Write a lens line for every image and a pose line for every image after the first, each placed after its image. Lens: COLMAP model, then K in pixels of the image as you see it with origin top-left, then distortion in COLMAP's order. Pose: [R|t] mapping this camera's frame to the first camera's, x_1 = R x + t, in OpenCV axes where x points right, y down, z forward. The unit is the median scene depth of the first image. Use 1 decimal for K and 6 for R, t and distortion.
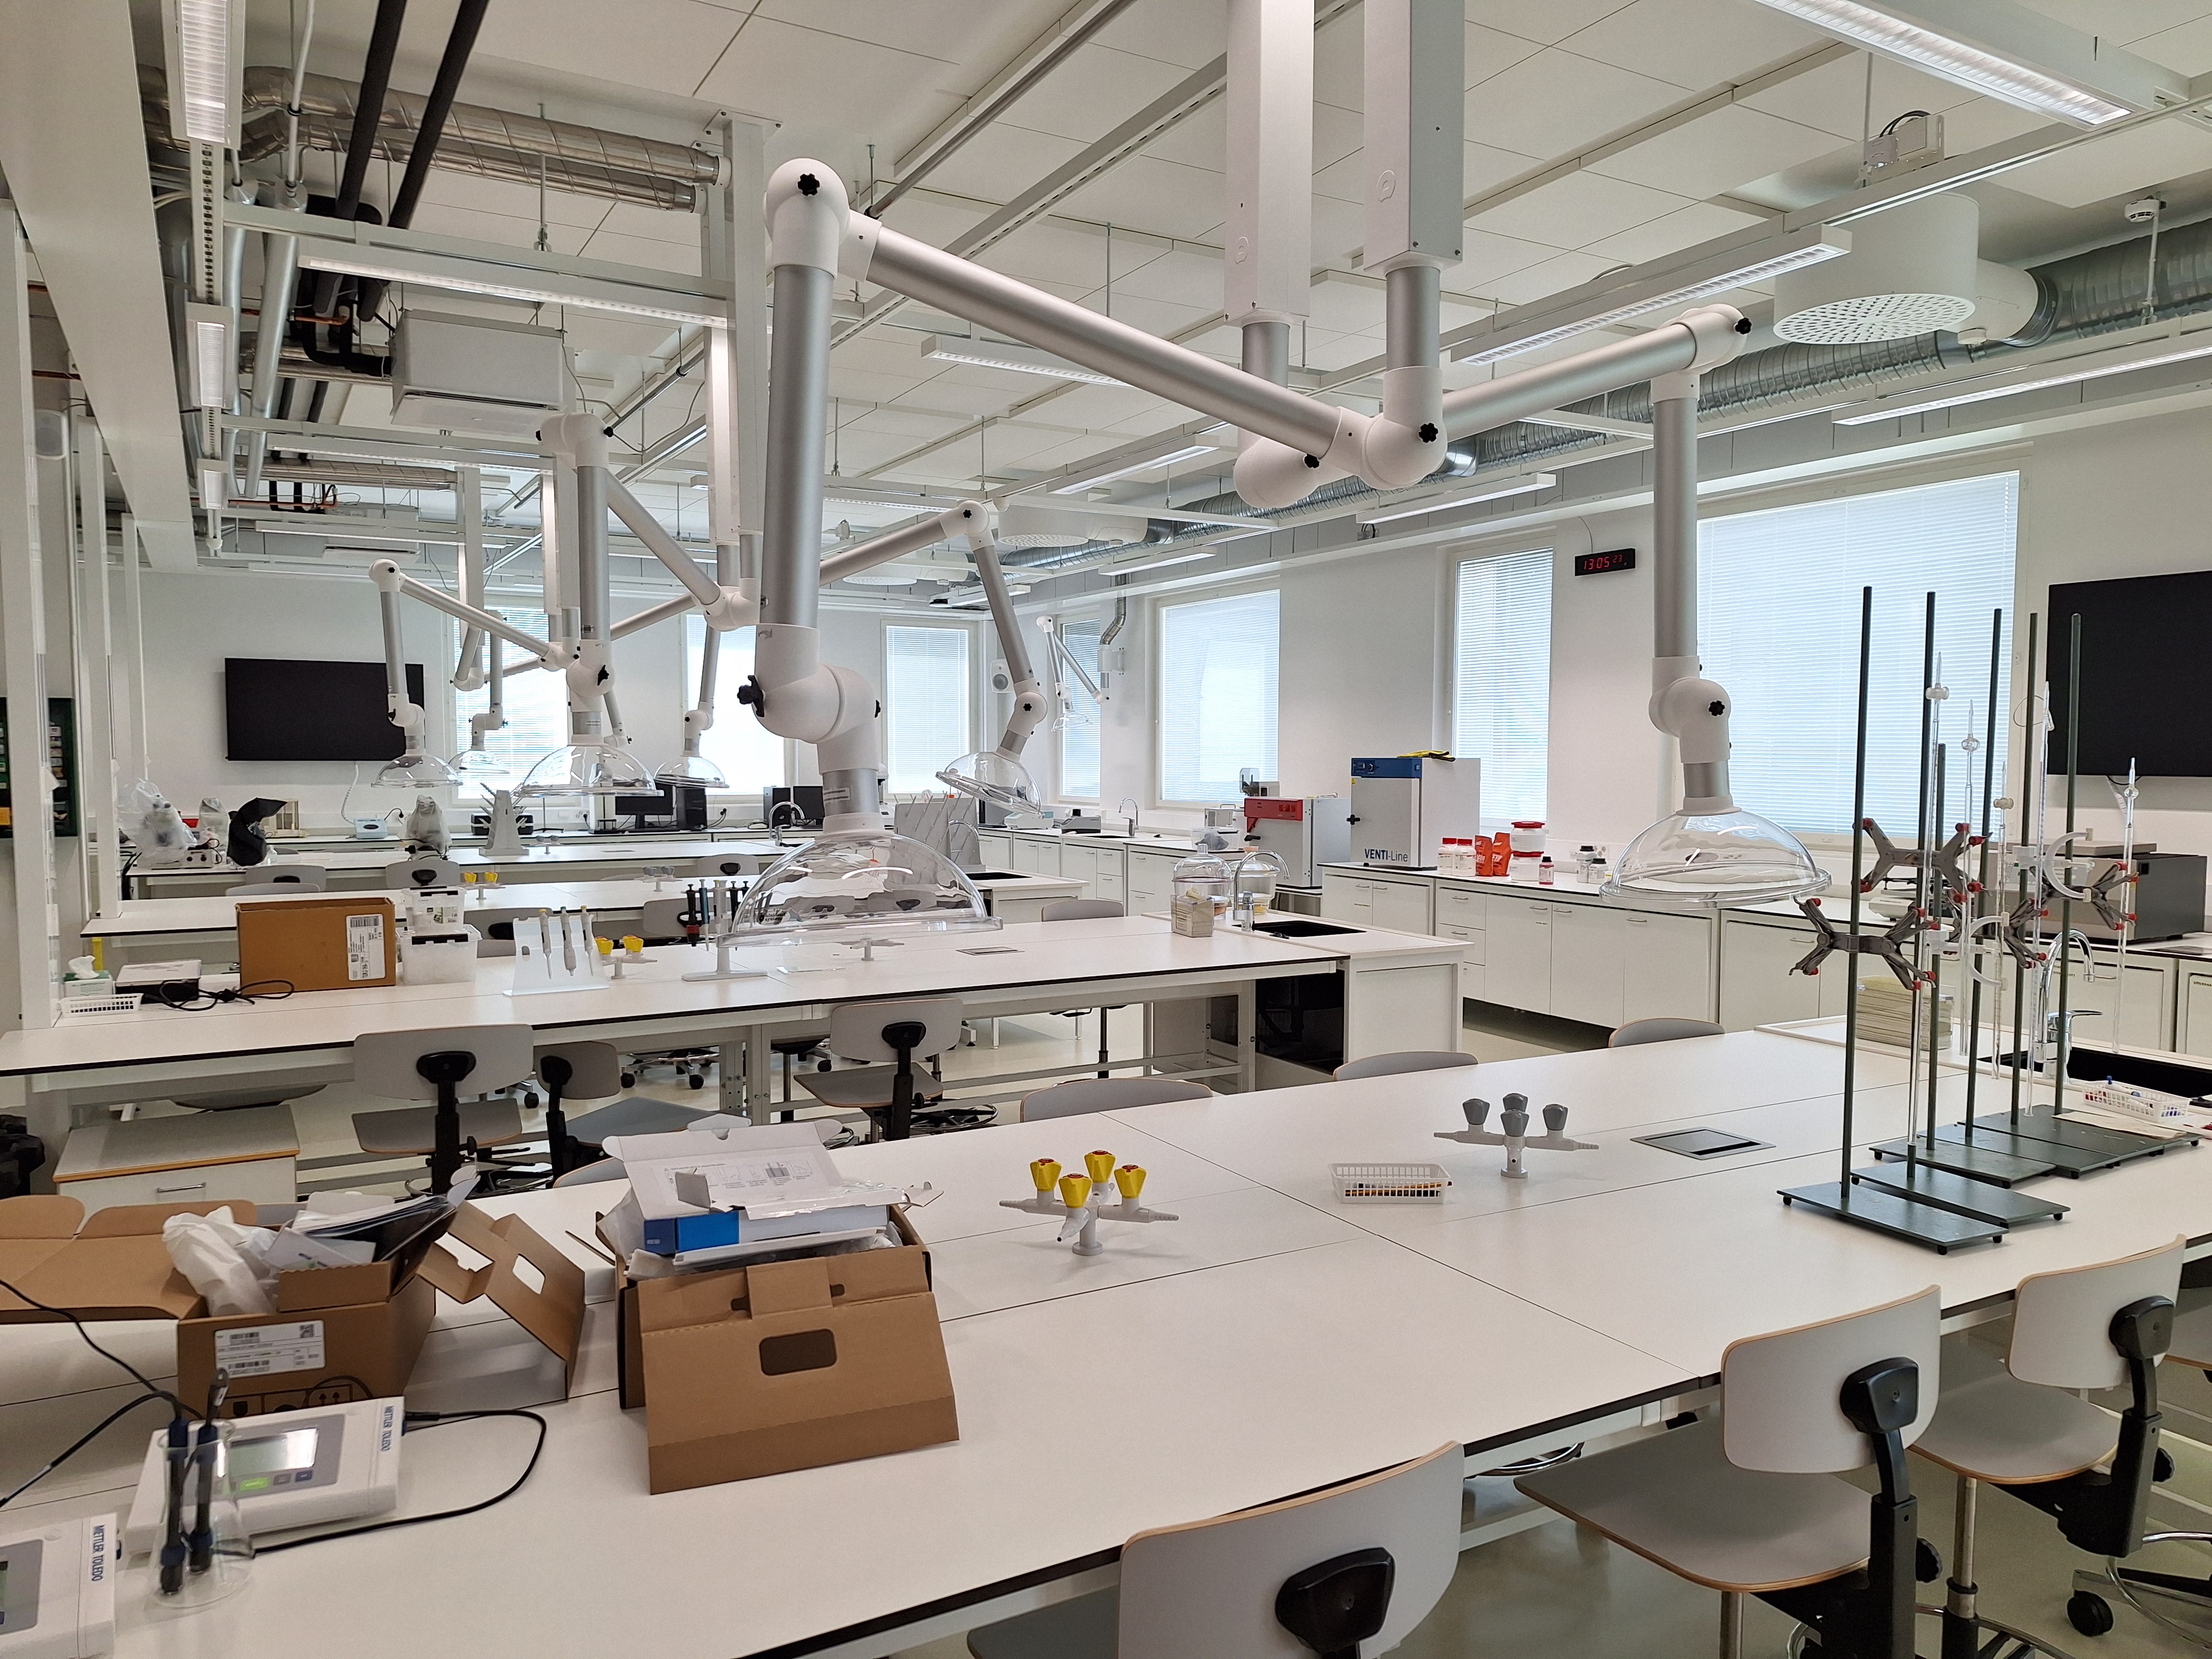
lens RADIAL K [[1526.5, 0, 1106.0], [0, 1526.5, 829.5], [0, 0, 1]] dist [0.063900, -0.000189]
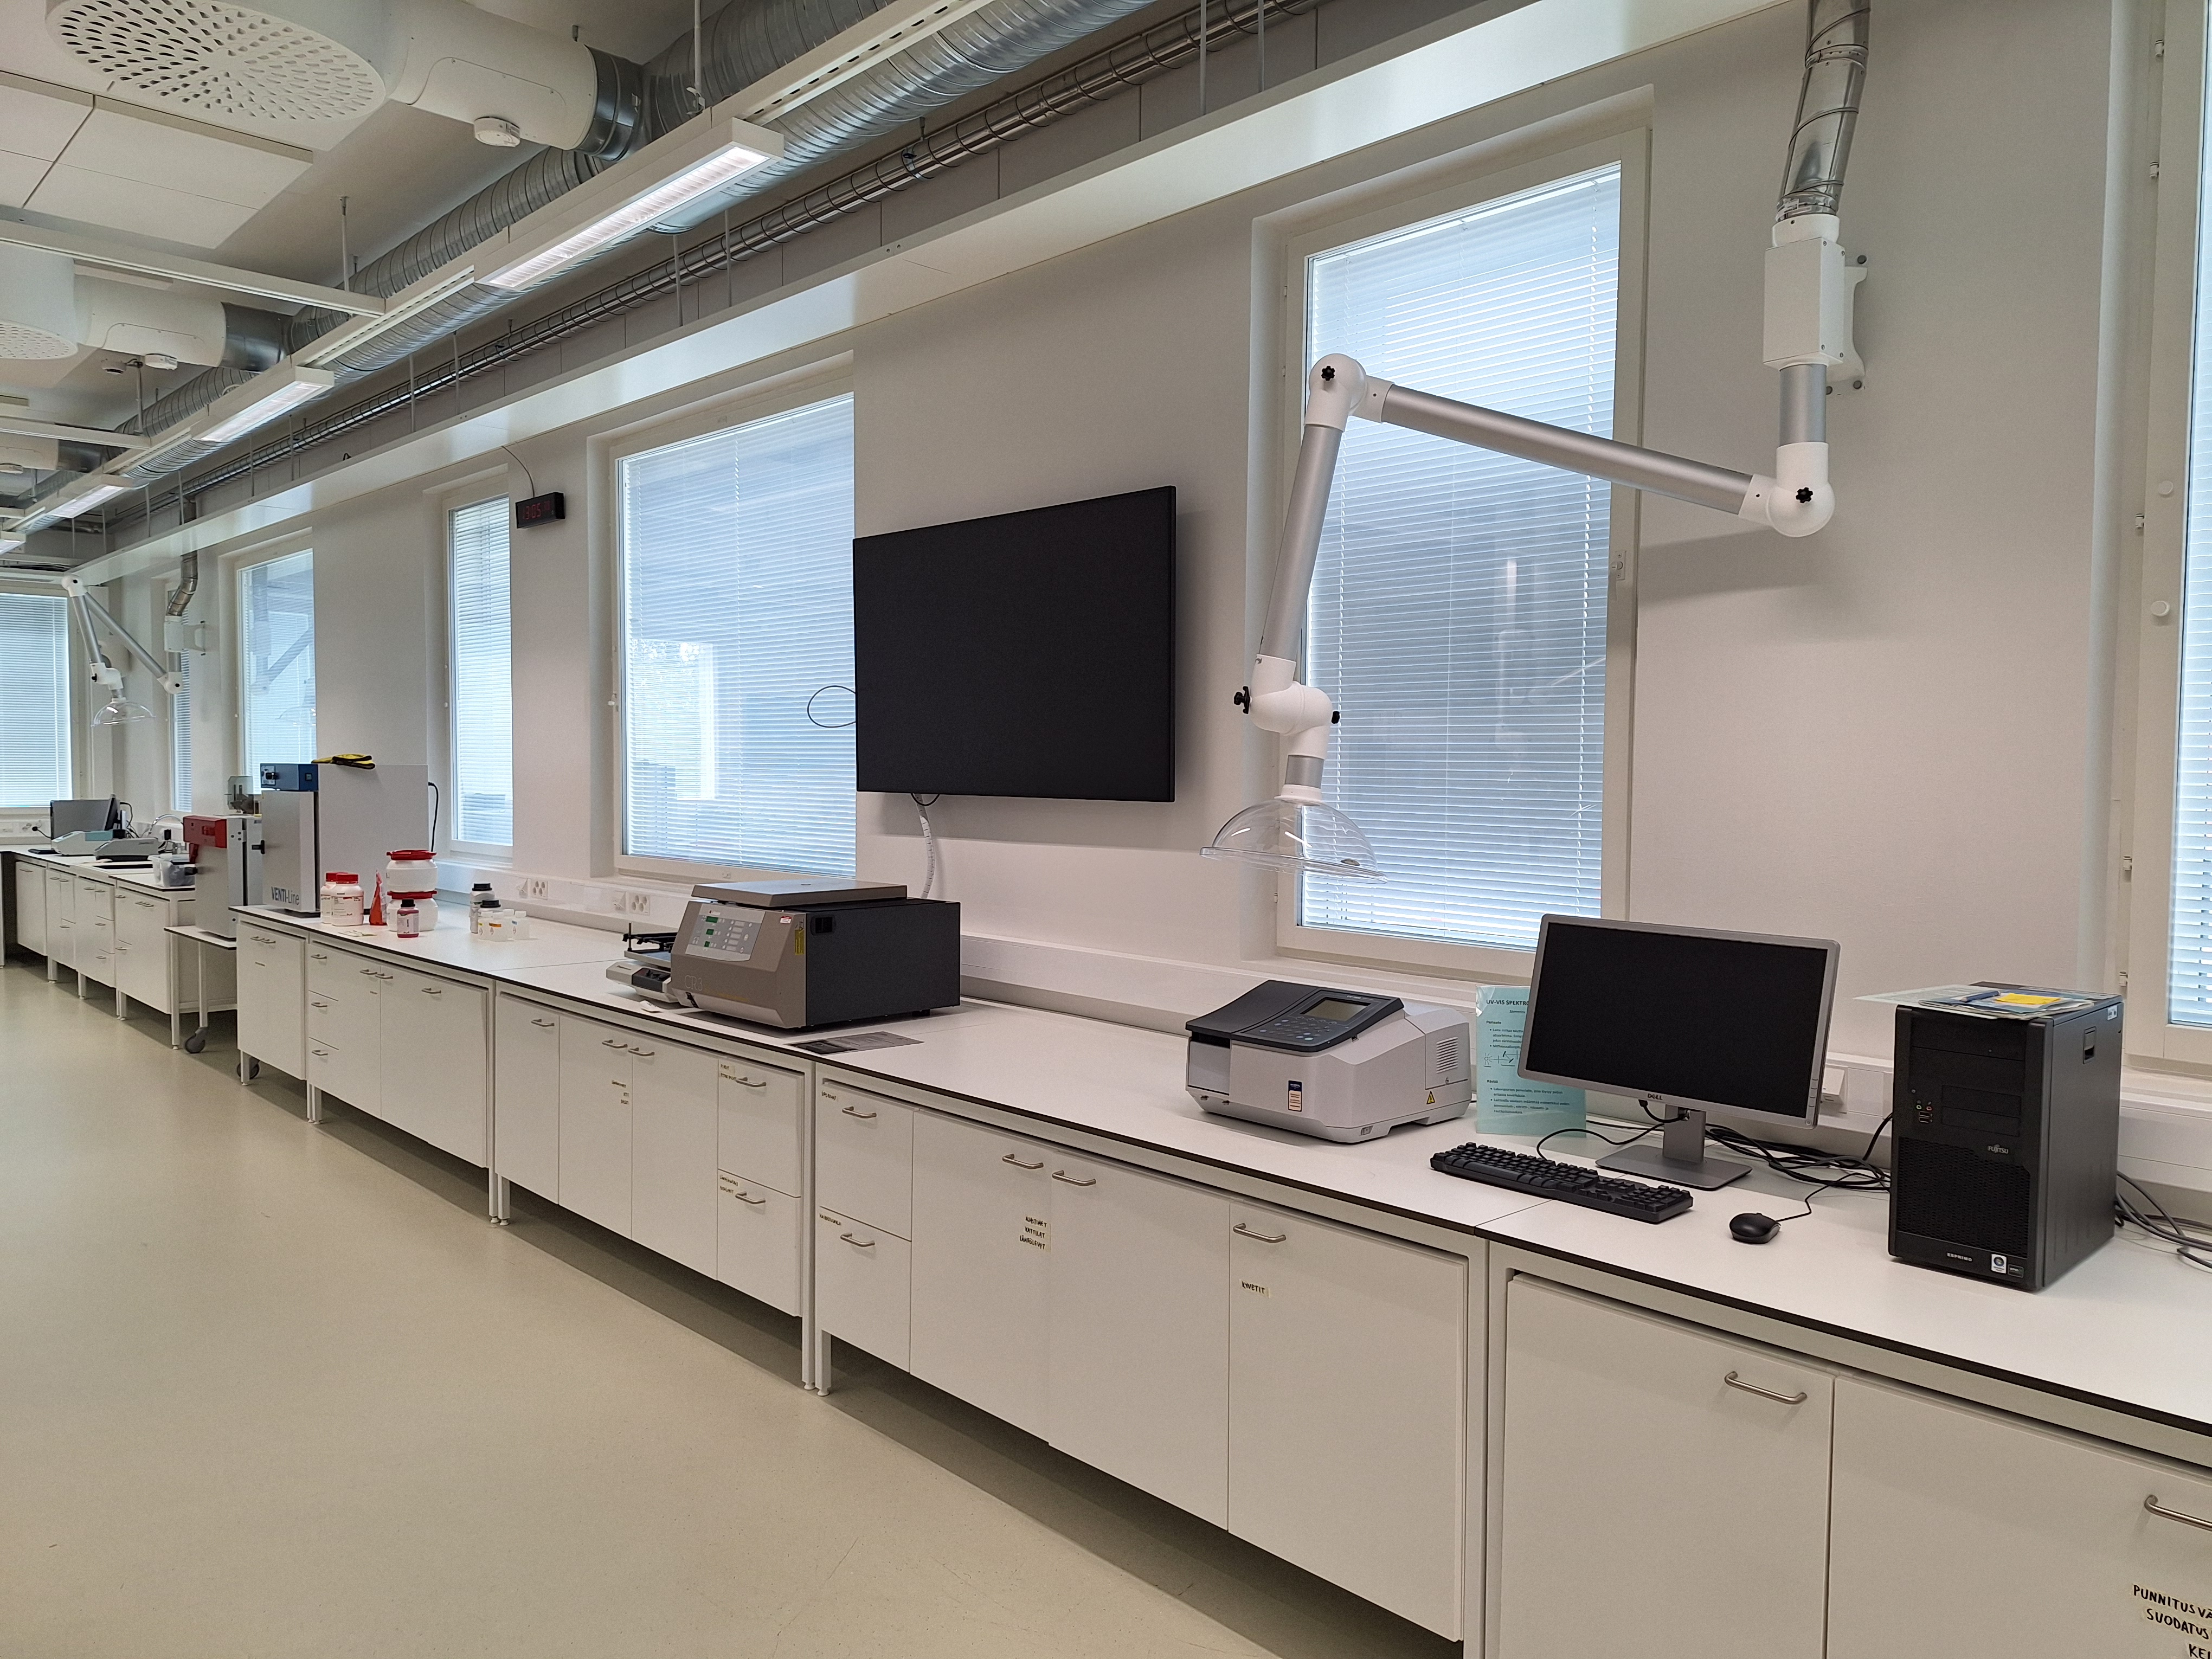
lens RADIAL K [[1526.5, 0, 1106.0], [0, 1526.5, 829.5], [0, 0, 1]] dist [0.063900, -0.000189]
pose [[0.971900, -0.007006, 0.235289, 0.398786], [0.008123, 0.999960, -0.003776, -0.009575], [-0.235253, 0.005581, 0.971918, 0.180640]]
